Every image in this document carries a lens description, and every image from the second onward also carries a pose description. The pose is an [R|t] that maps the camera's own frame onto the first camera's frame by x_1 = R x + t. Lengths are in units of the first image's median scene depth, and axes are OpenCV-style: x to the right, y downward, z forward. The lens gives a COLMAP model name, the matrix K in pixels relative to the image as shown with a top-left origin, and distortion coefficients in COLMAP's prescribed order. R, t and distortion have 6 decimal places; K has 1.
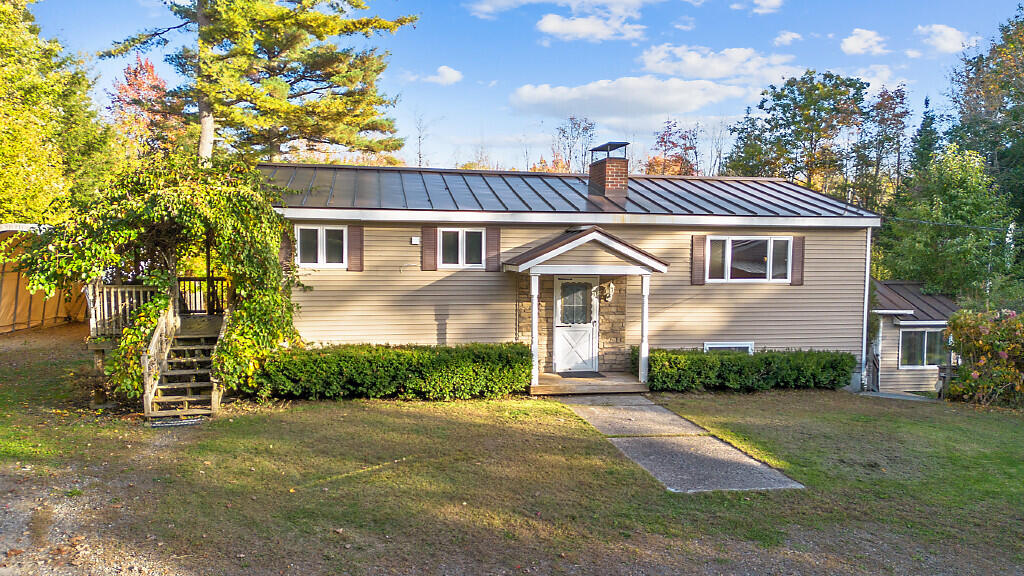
lens RADIAL K [[743.3, 0, 512.8], [0, 743.3, 286.1], [0, 0, 1]] dist [0.066239, -0.005380]
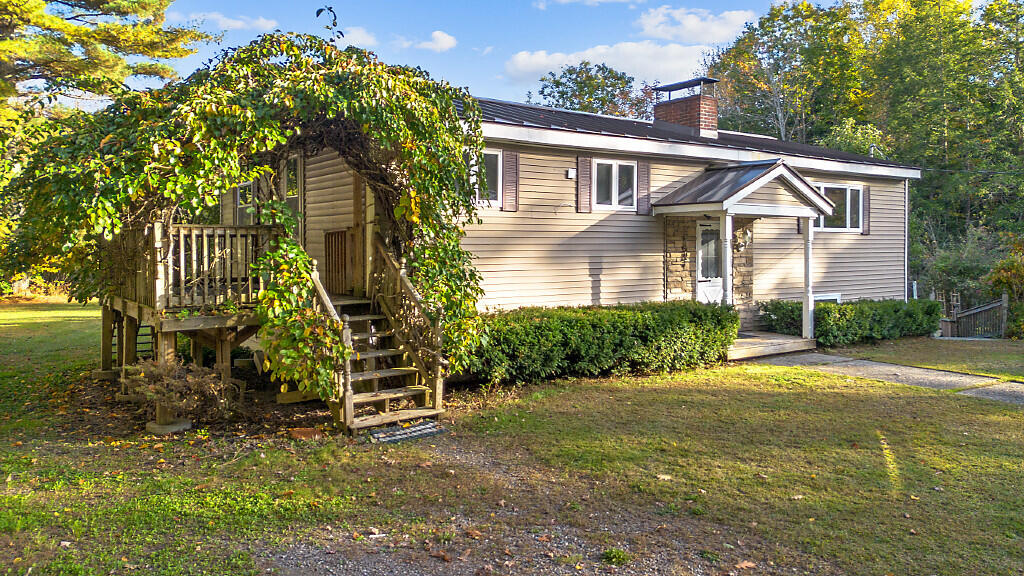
lens RADIAL K [[743.3, 0, 506.3], [0, 743.3, 255.2], [0, 0, 1]] dist [0.066239, -0.005380]
pose [[0.911466, -0.013720, 0.411146, -0.506645], [0.026650, 0.999314, -0.025731, 0.042134], [-0.410511, 0.034410, 0.911206, 0.320650]]
